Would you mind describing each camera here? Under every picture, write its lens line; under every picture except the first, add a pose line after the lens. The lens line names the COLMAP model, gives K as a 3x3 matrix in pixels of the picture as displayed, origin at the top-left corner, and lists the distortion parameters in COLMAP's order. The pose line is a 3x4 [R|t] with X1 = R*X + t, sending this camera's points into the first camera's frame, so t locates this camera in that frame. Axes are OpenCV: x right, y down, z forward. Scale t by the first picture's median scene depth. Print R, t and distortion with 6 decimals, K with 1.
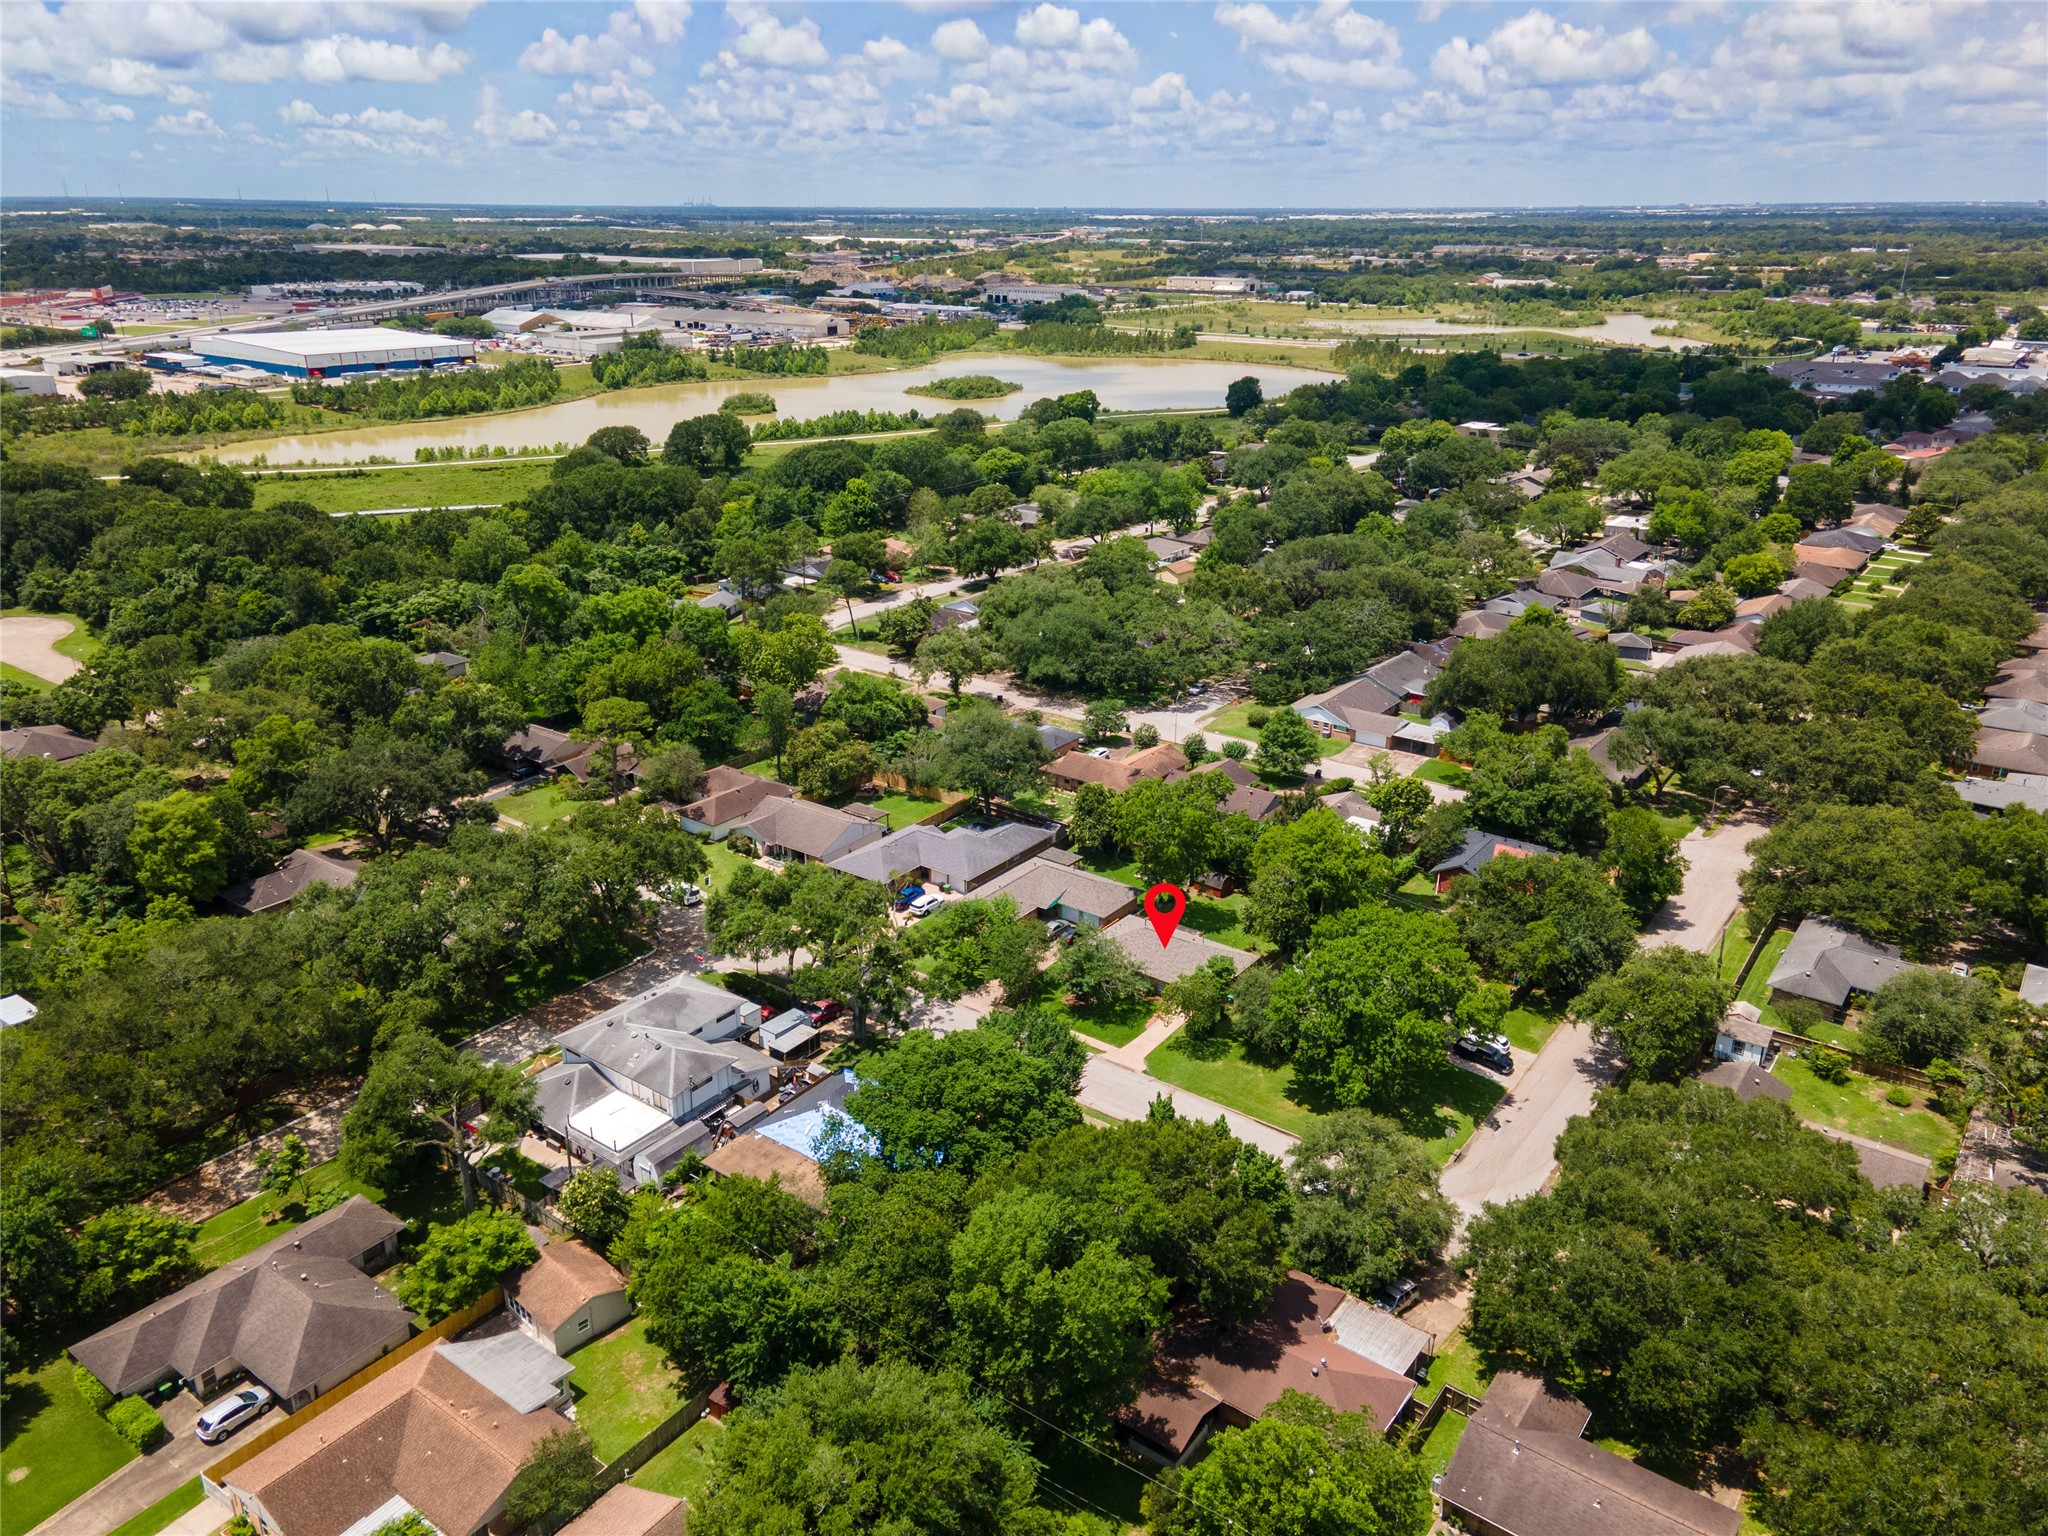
lens RADIAL K [[1454.7, 0, 1024.0], [0, 1454.7, 768.0], [0, 0, 1]] dist [0.047029, 0.013243]
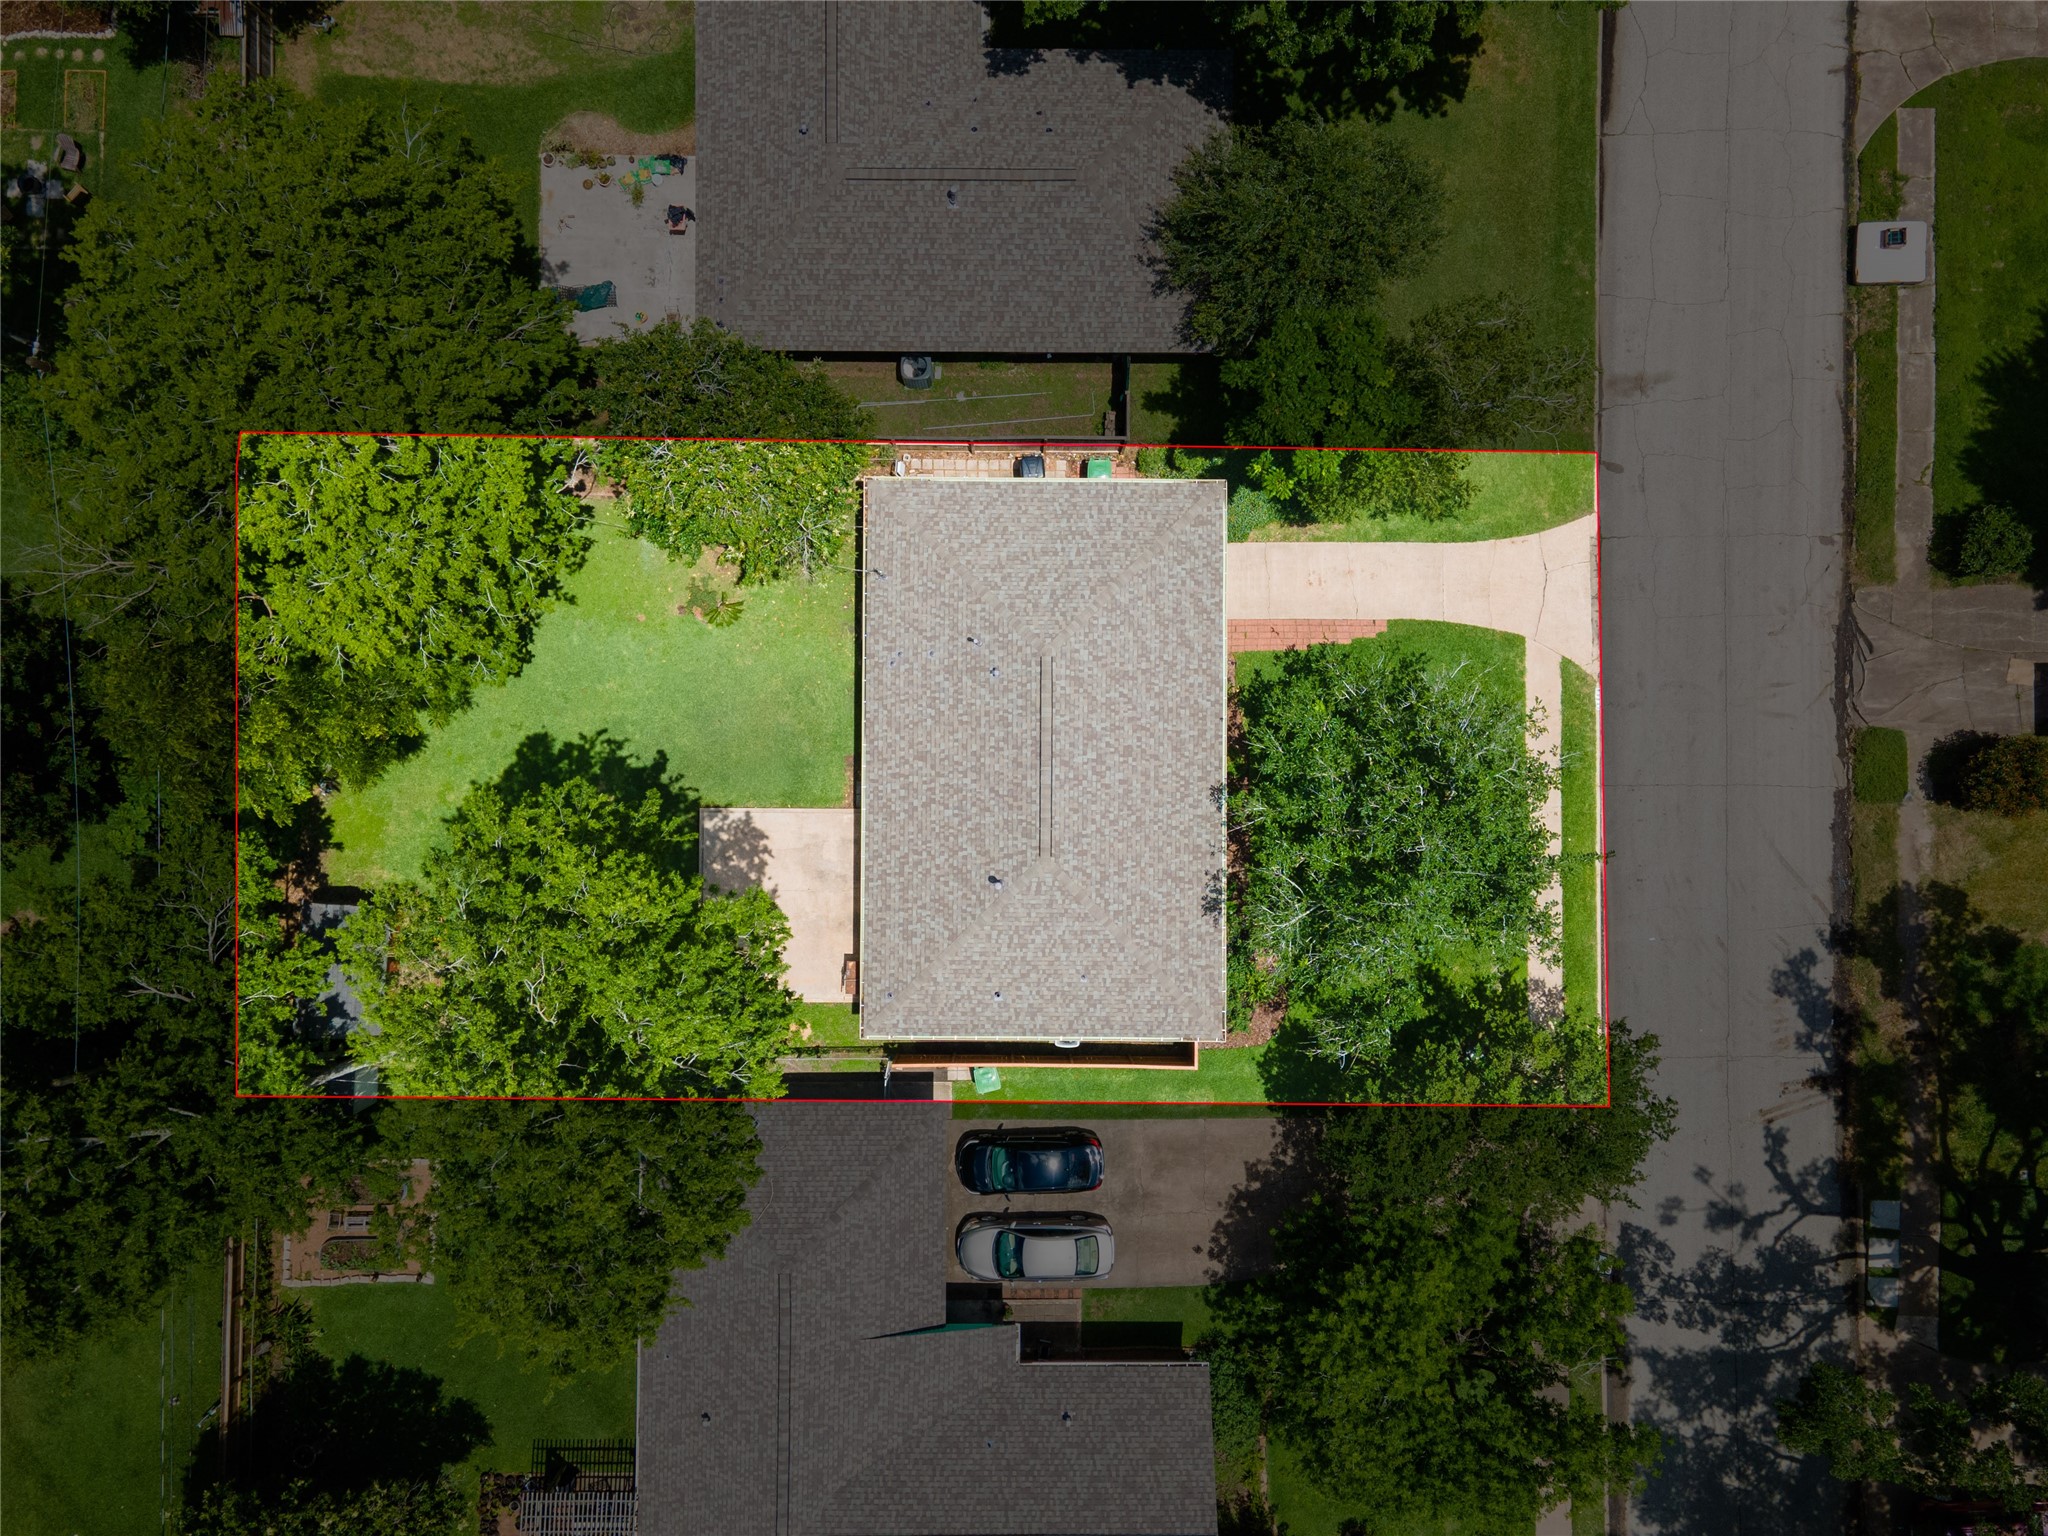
lens RADIAL K [[1454.7, 0, 1024.0], [0, 1454.7, 768.0], [0, 0, 1]] dist [0.047029, 0.013243]
pose [[-0.598881, -0.800631, 0.018200, 0.087486], [0.282710, -0.190098, 0.940180, -0.119179], [-0.749277, 0.568201, 0.340192, 0.850398]]
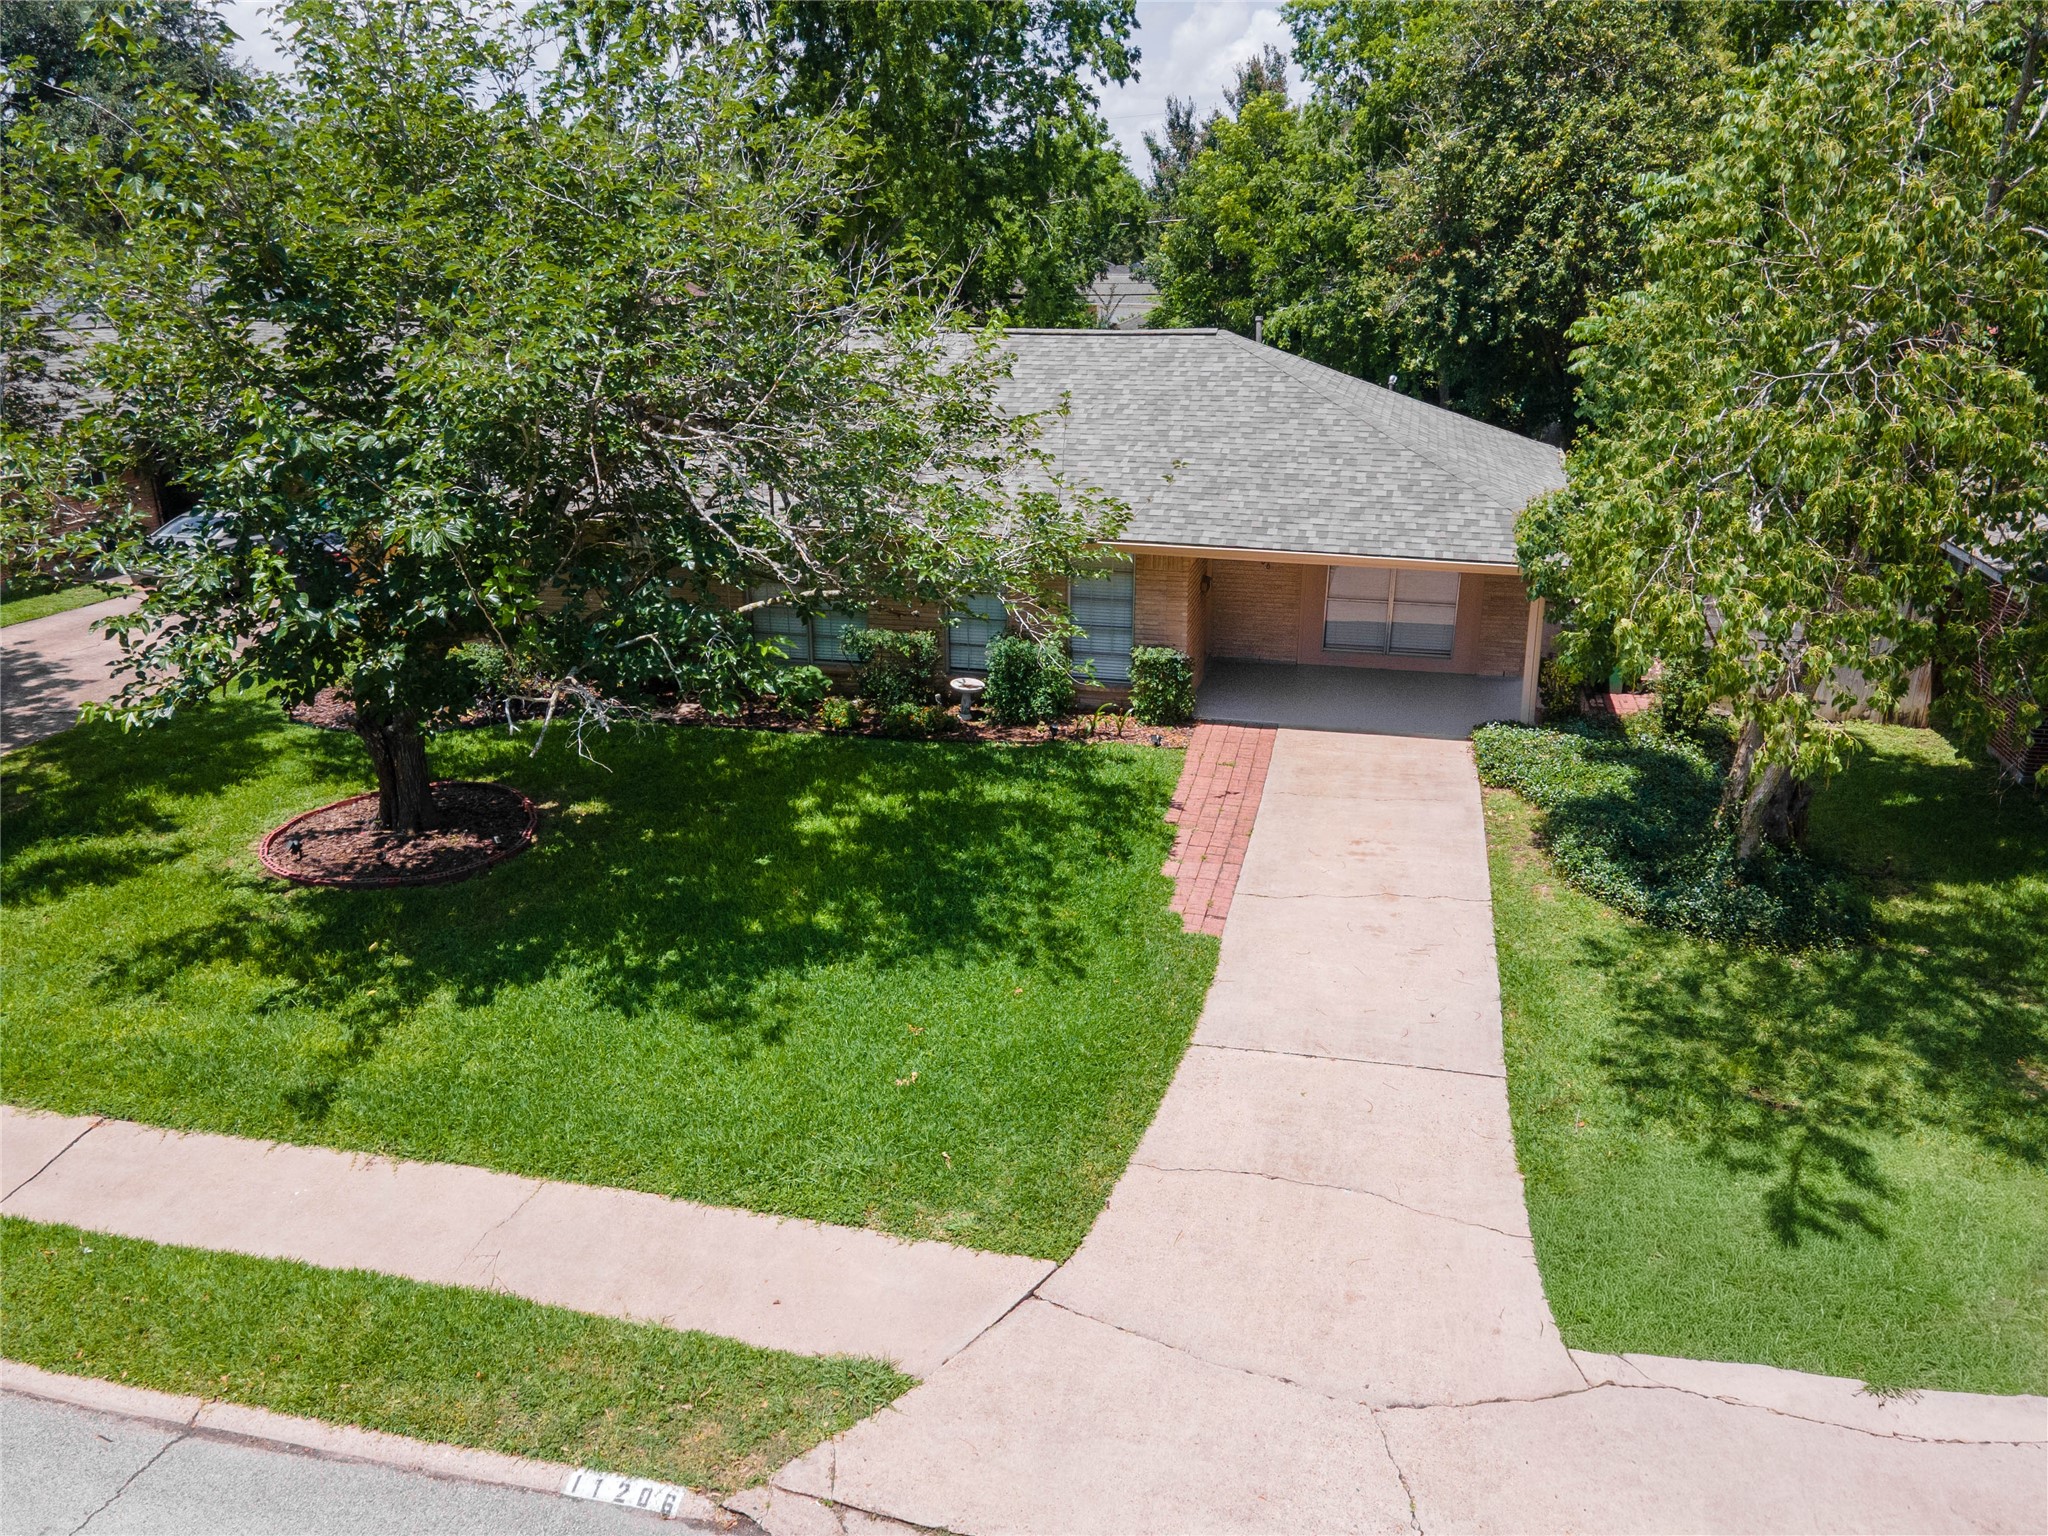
lens RADIAL K [[1454.7, 0, 1024.0], [0, 1454.7, 768.0], [0, 0, 1]] dist [0.047029, 0.013243]
pose [[0.924258, -0.125934, 0.360399, 0.036922], [0.135258, 0.990810, -0.000656, 0.145836], [-0.357004, 0.049353, 0.932798, 0.805658]]
